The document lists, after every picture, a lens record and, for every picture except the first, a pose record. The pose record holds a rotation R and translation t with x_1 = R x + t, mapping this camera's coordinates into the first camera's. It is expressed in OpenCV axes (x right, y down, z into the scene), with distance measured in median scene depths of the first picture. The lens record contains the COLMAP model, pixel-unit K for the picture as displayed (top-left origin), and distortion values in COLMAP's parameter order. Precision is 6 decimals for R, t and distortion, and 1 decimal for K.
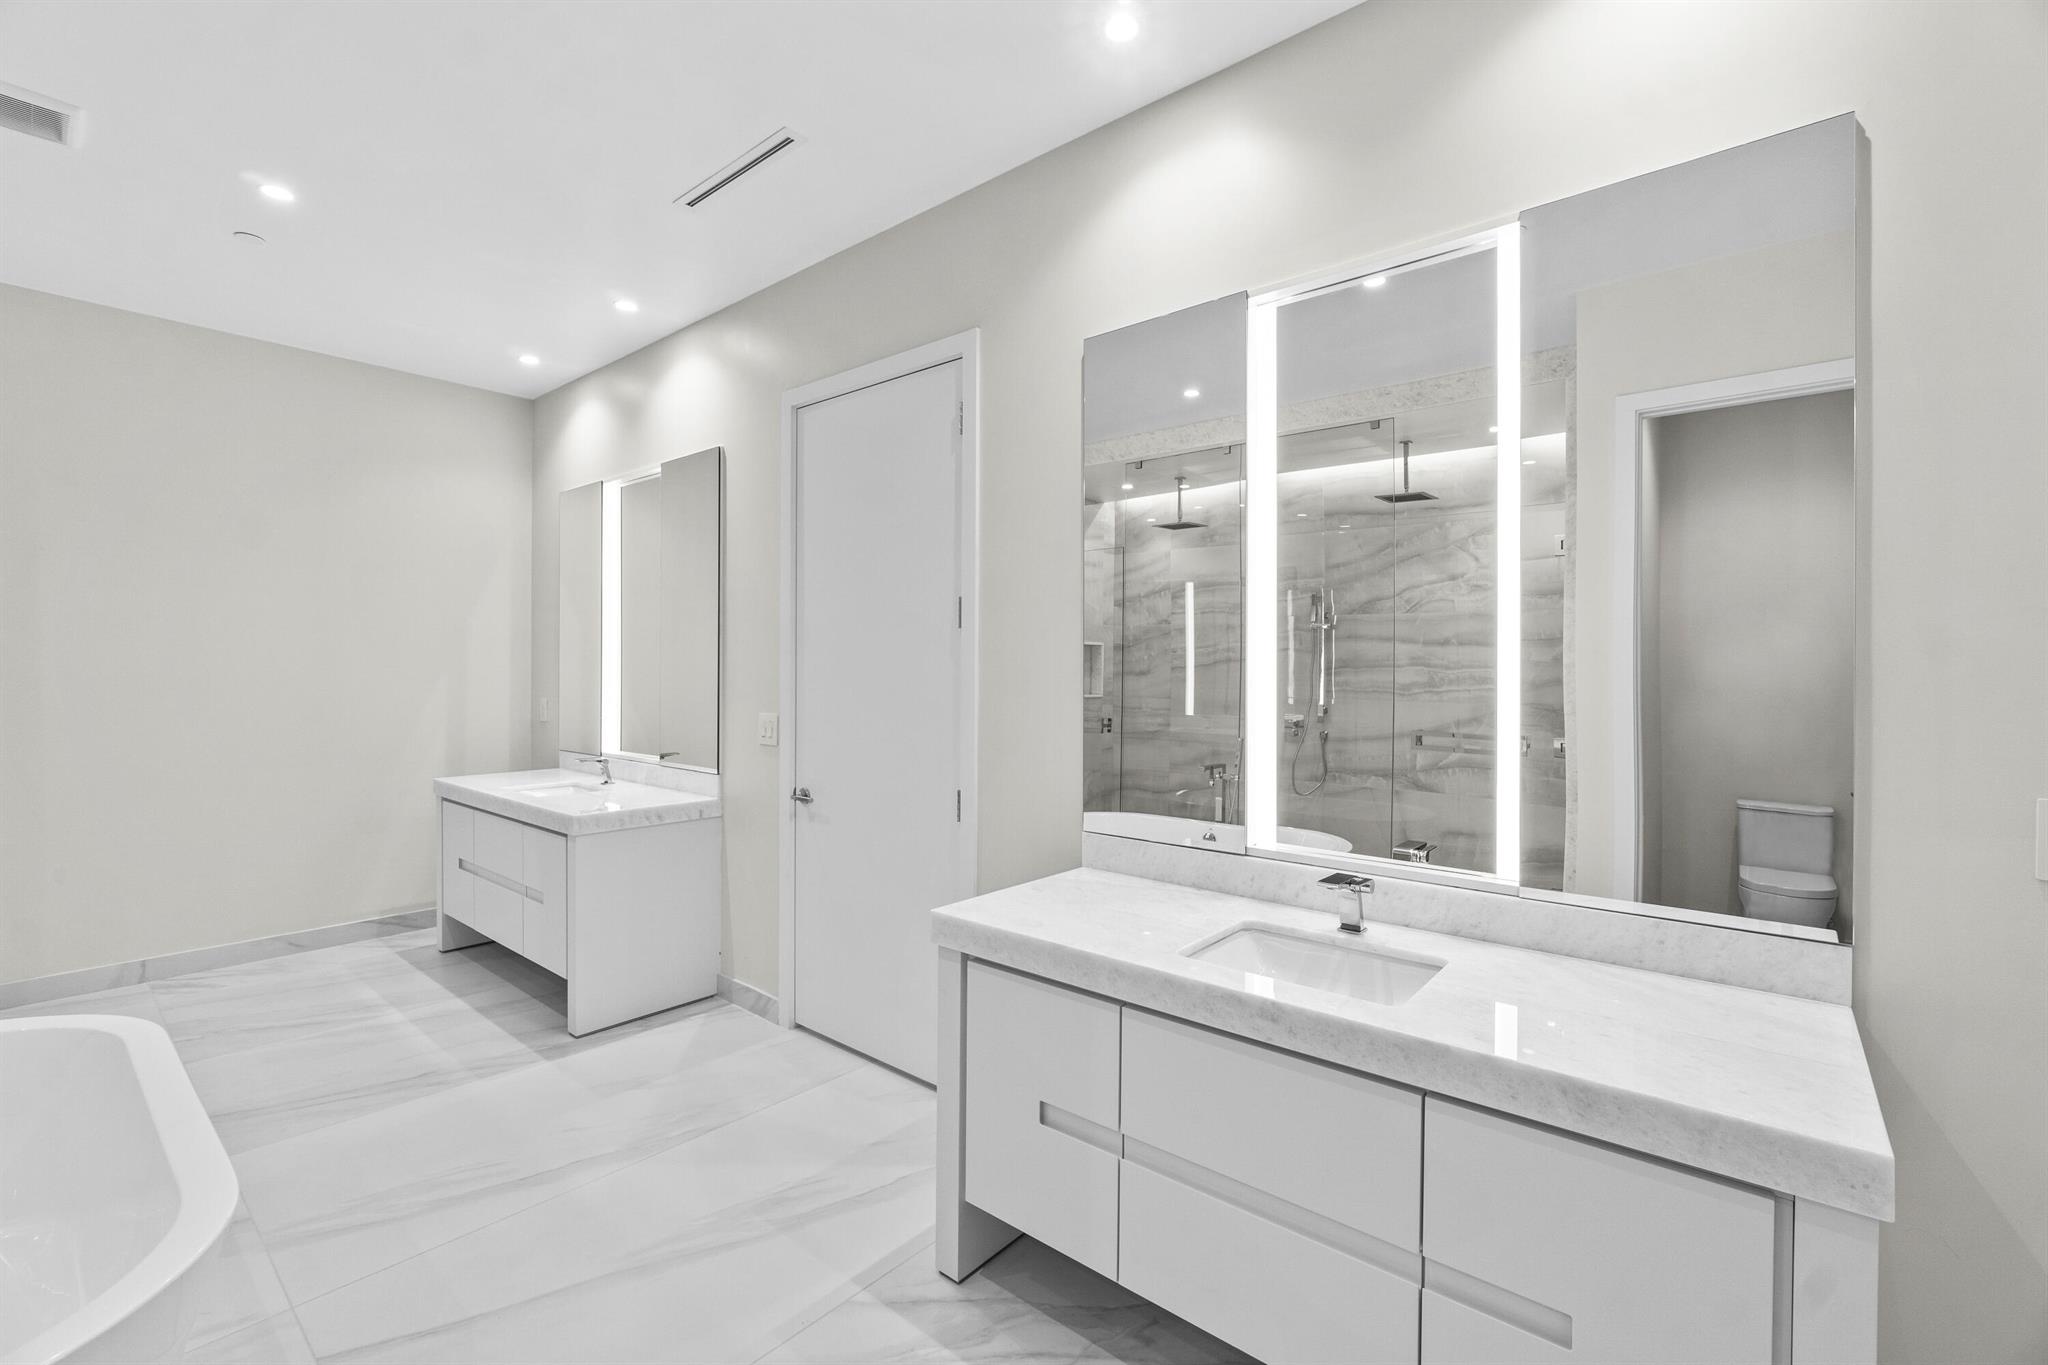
lens RADIAL K [[893.1, 0, 1025.1], [0, 893.1, 674.0], [0, 0, 1]] dist [-0.006953, 0.000980]
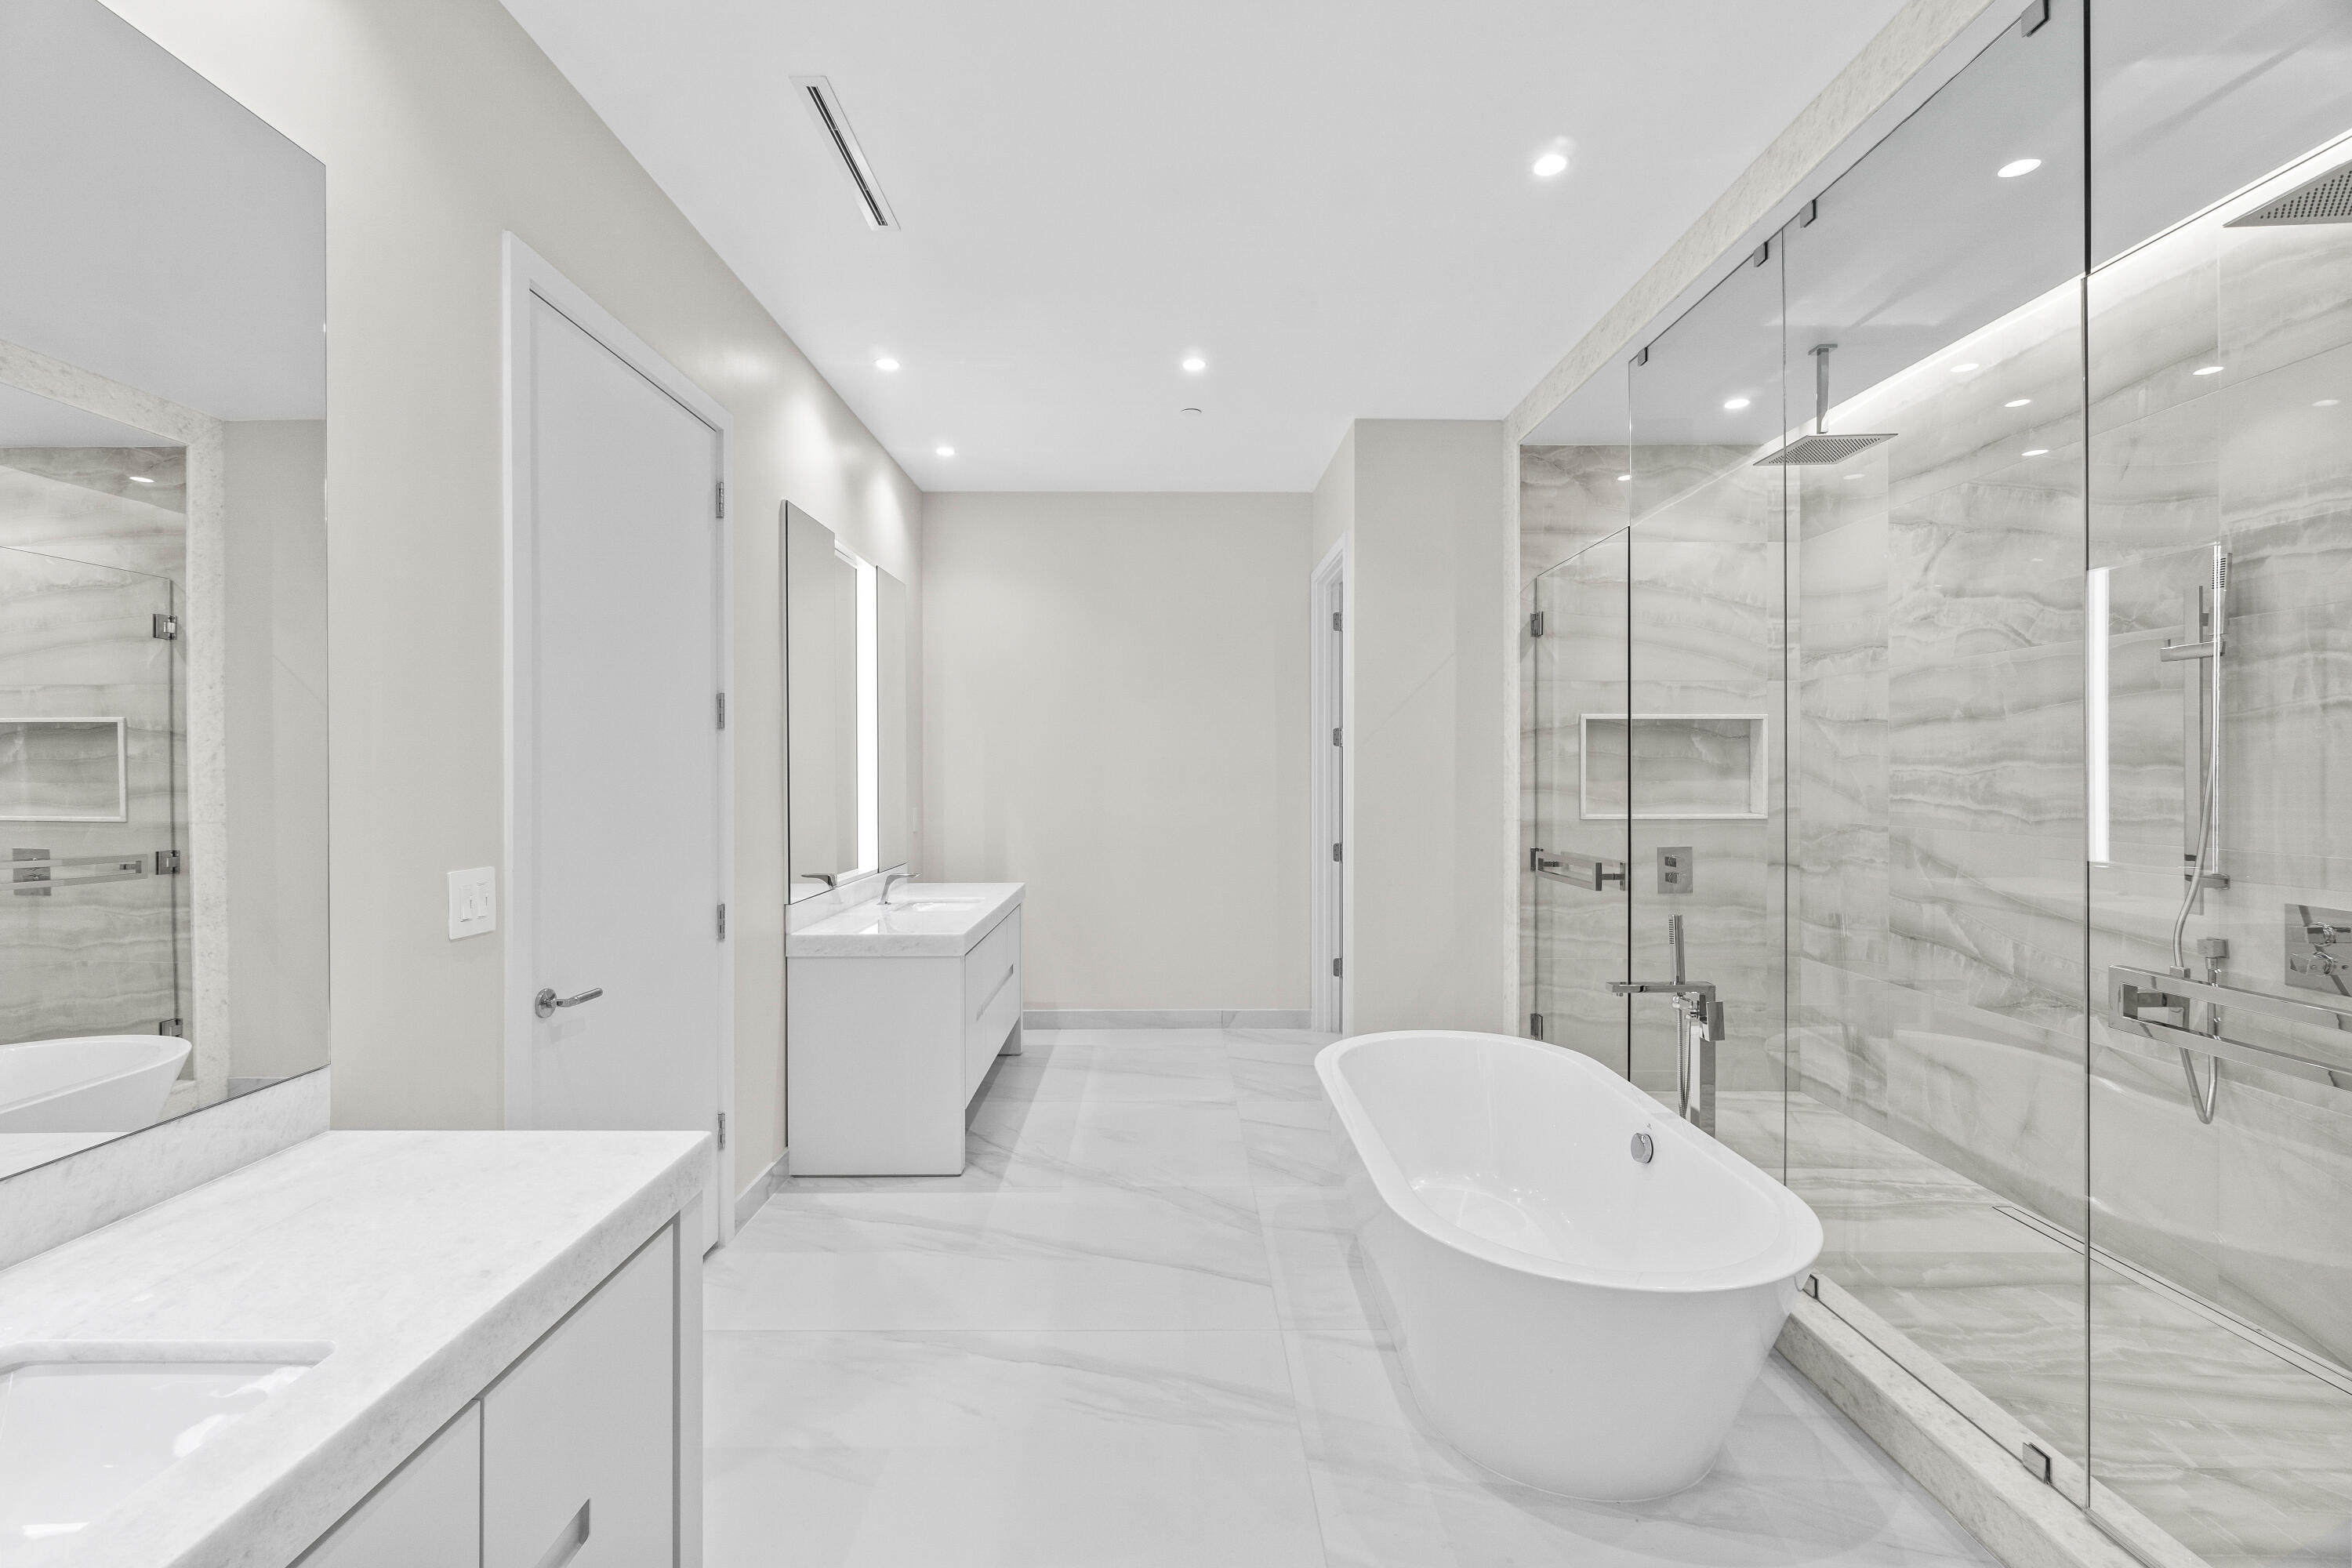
lens RADIAL K [[1025.7, 0, 1156.4], [0, 1025.7, 777.2], [0, 0, 1]] dist [-0.006953, 0.000980]
pose [[-0.649512, -0.011458, 0.760265, -1.484250], [-0.002177, 0.999910, 0.013210, -0.025063], [-0.760348, 0.006925, -0.649478, 1.707498]]
